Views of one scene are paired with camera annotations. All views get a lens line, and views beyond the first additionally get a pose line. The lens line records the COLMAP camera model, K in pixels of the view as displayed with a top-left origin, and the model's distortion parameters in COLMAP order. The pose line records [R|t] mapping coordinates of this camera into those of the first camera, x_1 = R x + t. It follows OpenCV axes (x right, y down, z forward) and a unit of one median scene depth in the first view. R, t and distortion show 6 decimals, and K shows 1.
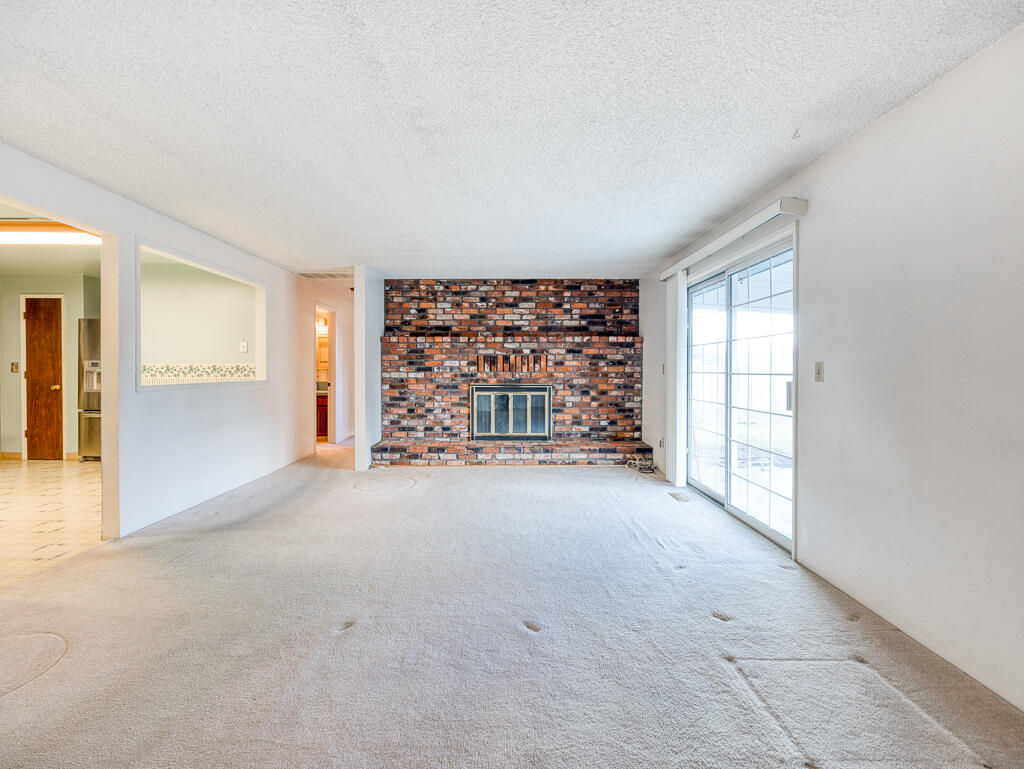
lens RADIAL K [[450.4, 0, 506.6], [0, 450.4, 373.5], [0, 0, 1]] dist [-0.001899, 0.000215]
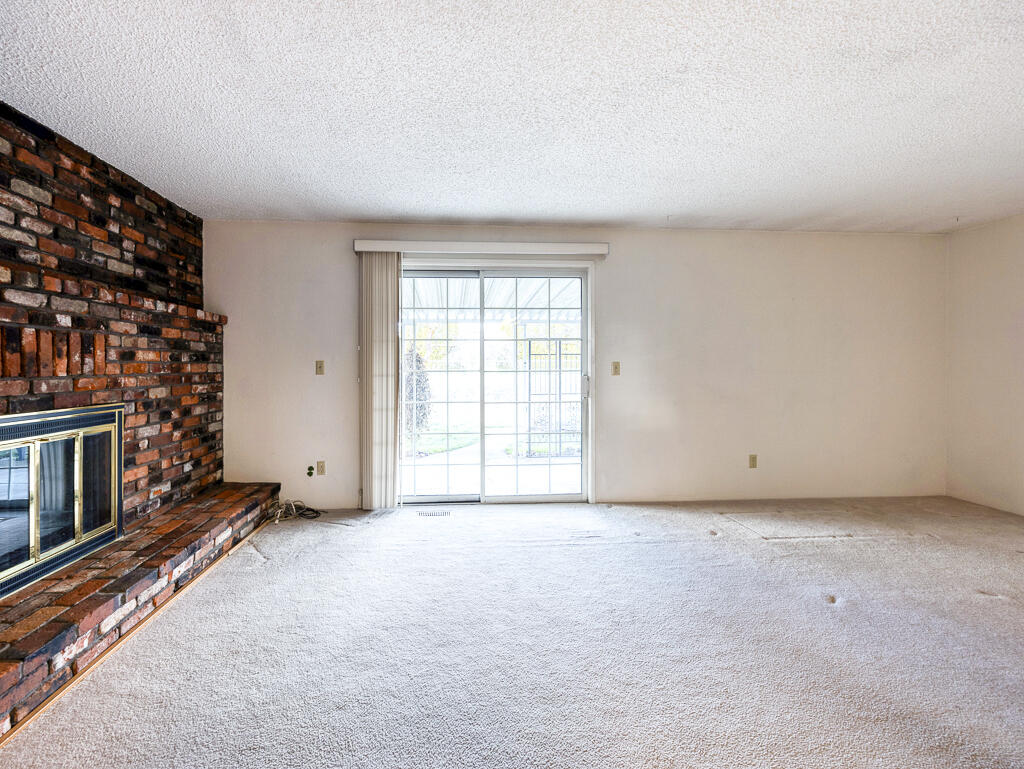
lens RADIAL K [[450.4, 0, 486.1], [0, 450.4, 371.8], [0, 0, 1]] dist [-0.001899, 0.000215]
pose [[-0.066605, -0.011982, 0.997708, -0.347925], [0.012506, 0.999839, 0.012842, -0.007572], [-0.997701, 0.013333, -0.066444, 0.678432]]
